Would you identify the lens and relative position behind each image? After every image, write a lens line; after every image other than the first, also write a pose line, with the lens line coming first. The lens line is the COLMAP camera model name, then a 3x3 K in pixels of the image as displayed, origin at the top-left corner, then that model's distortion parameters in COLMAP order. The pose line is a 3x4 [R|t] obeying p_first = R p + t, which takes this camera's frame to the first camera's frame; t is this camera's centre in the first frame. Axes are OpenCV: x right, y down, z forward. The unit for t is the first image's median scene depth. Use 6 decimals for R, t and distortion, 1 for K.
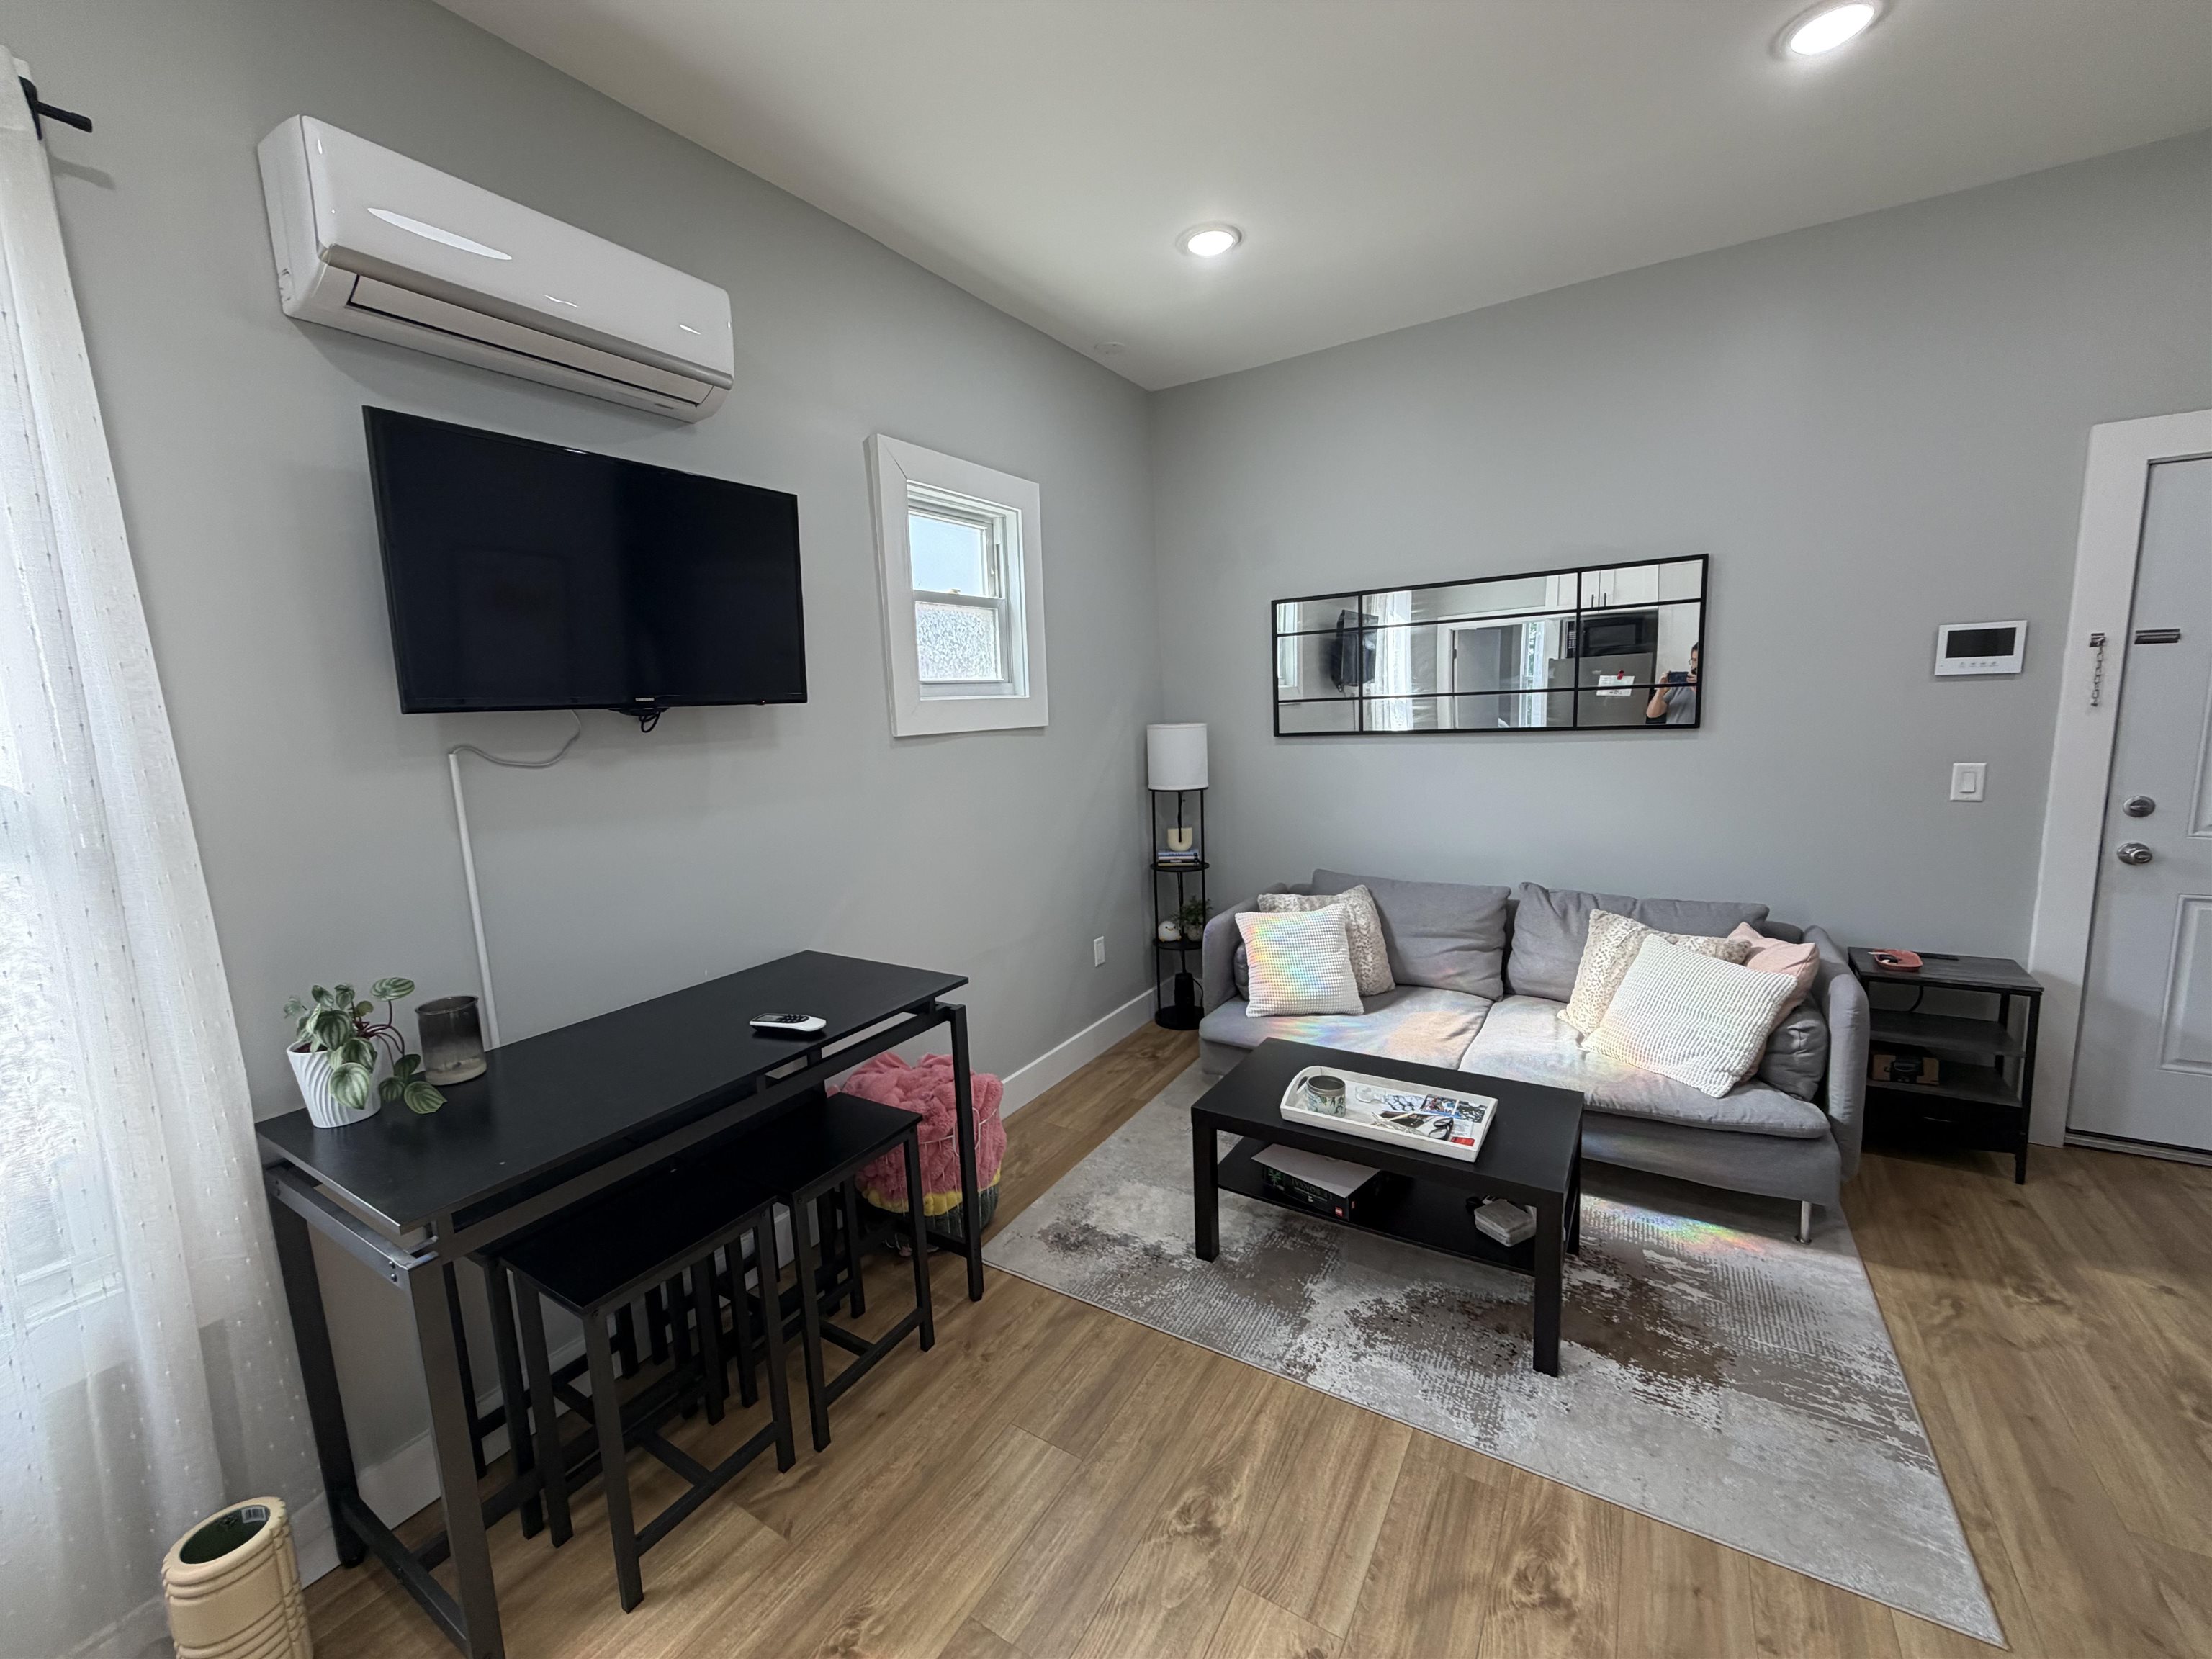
lens RADIAL K [[885.3, 0, 1106.0], [0, 885.3, 829.5], [0, 0, 1]] dist [0.002025, 0.000042]
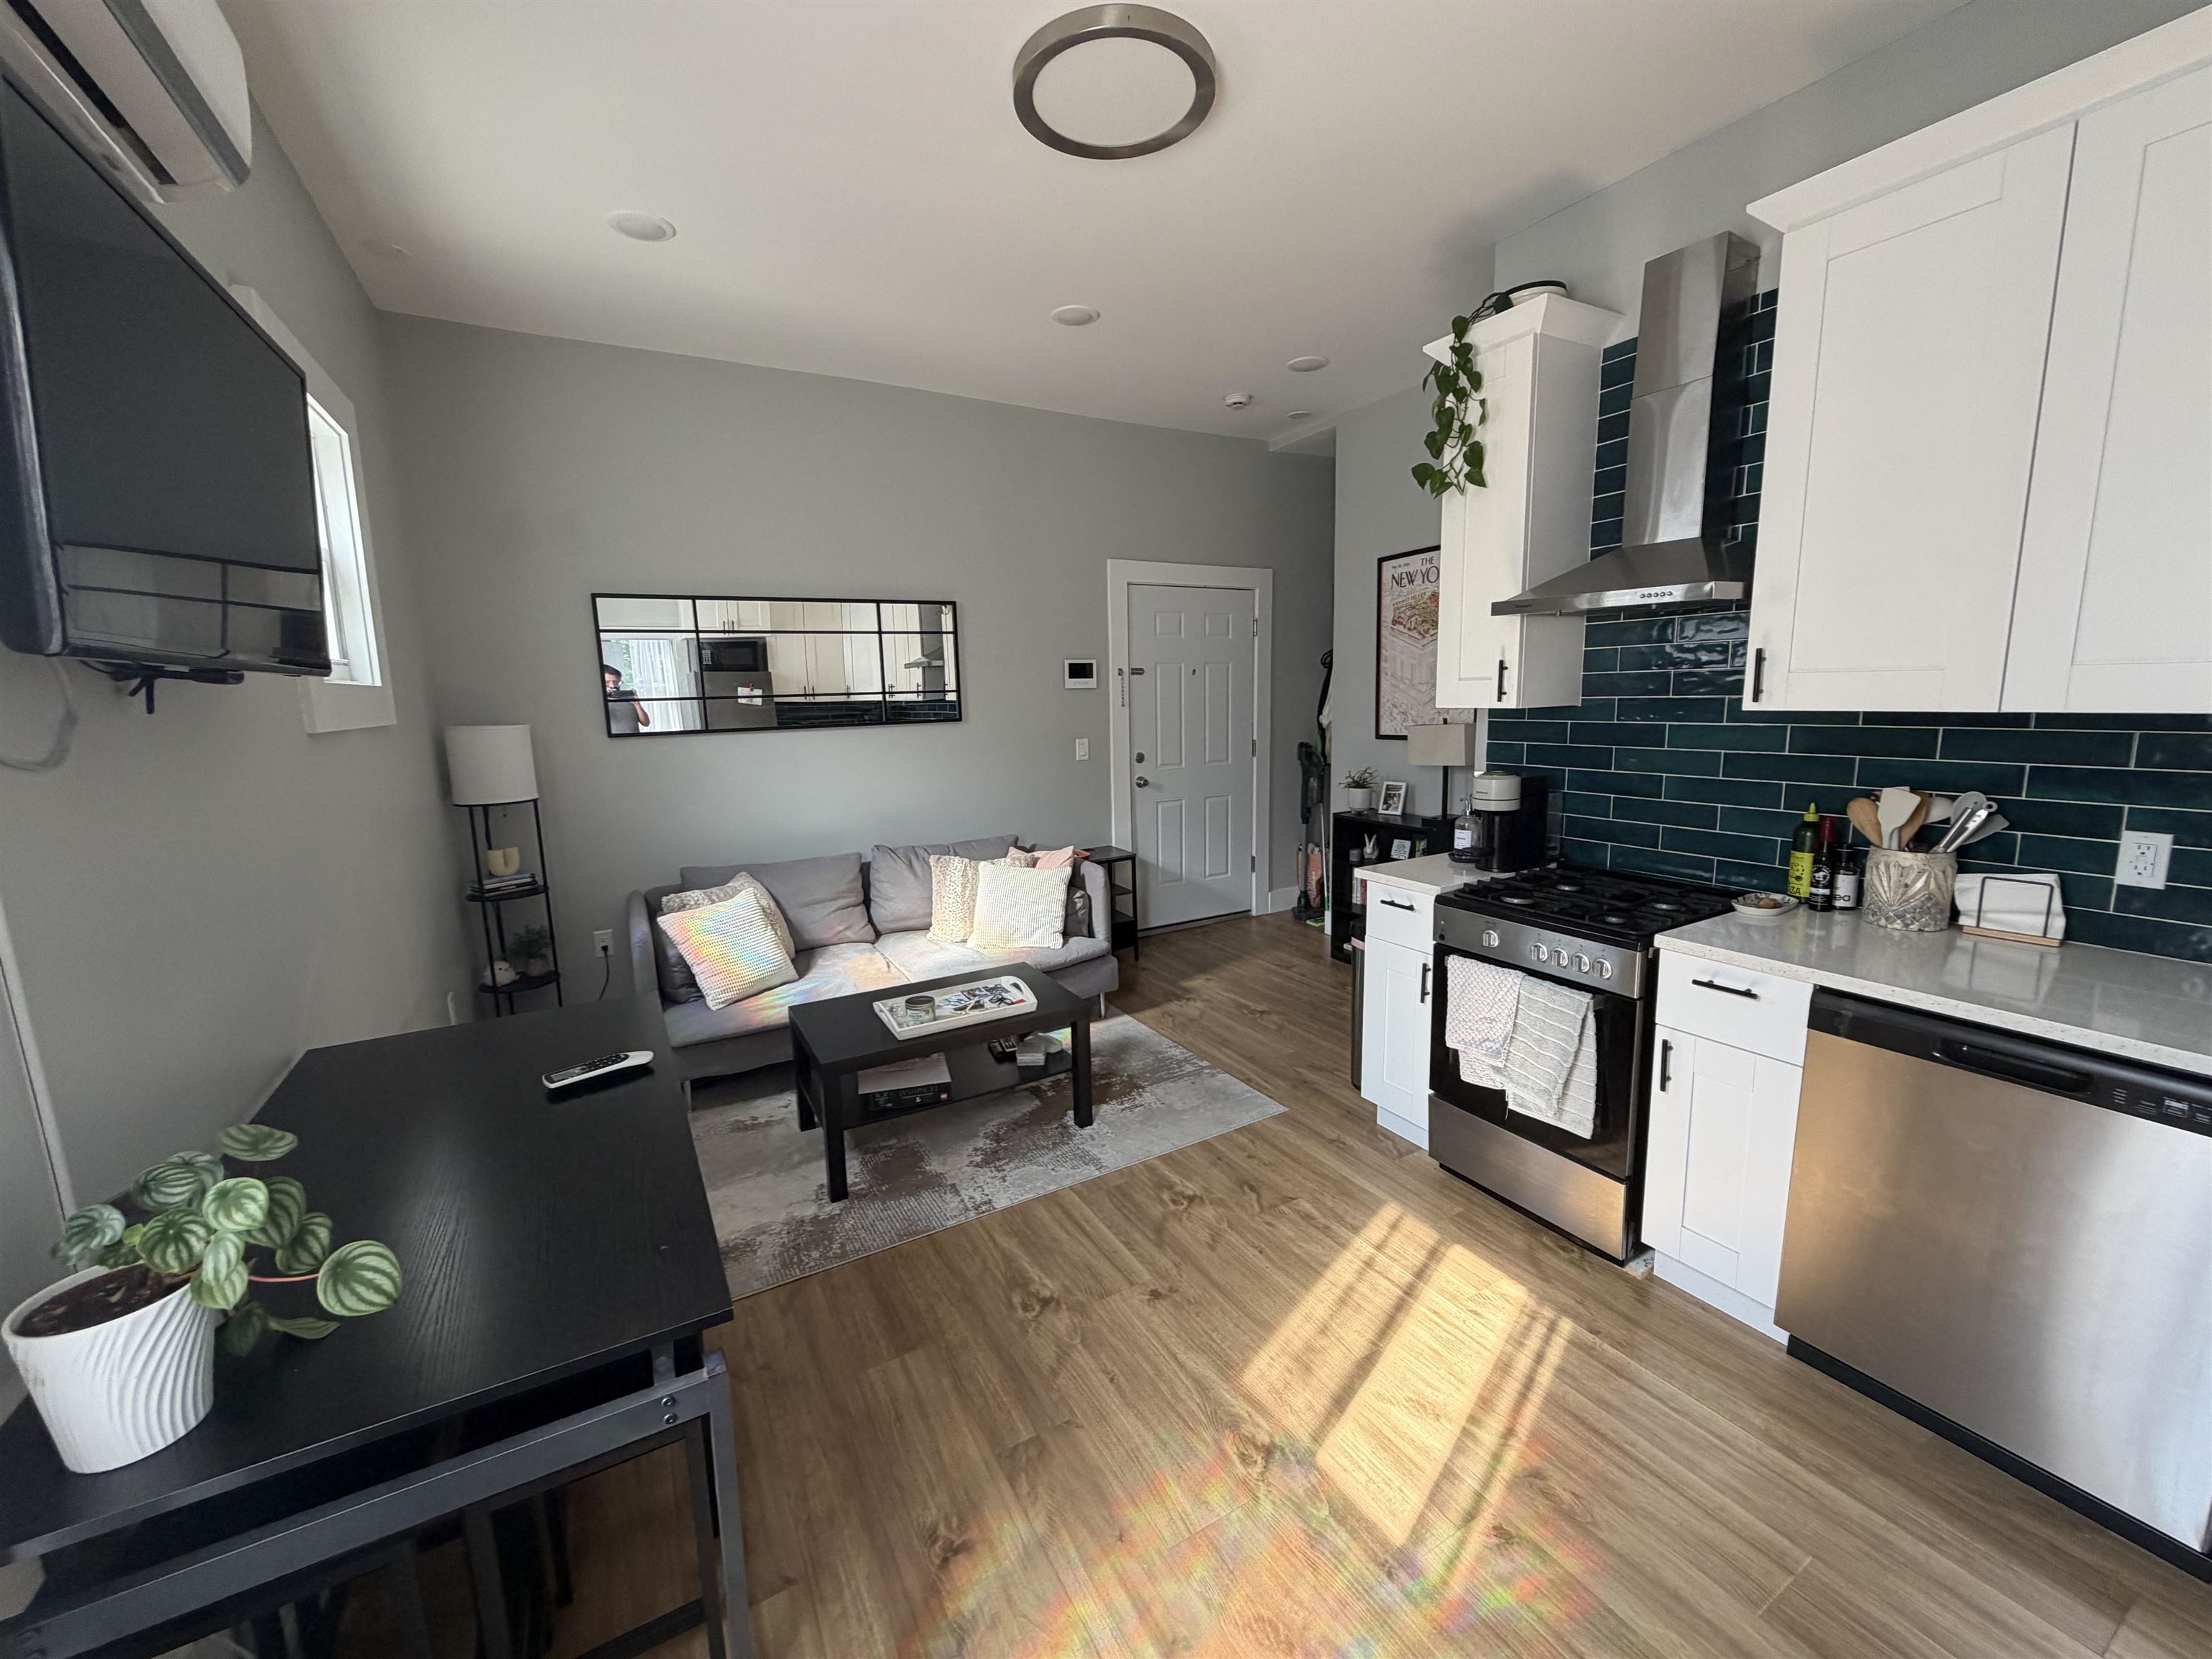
lens RADIAL K [[885.3, 0, 1106.0], [0, 885.3, 829.5], [0, 0, 1]] dist [0.002025, 0.000042]
pose [[0.471638, -0.111014, 0.874776, -0.630846], [0.129335, 0.990024, 0.055908, 0.013025], [-0.872256, 0.086771, 0.481291, 0.144609]]
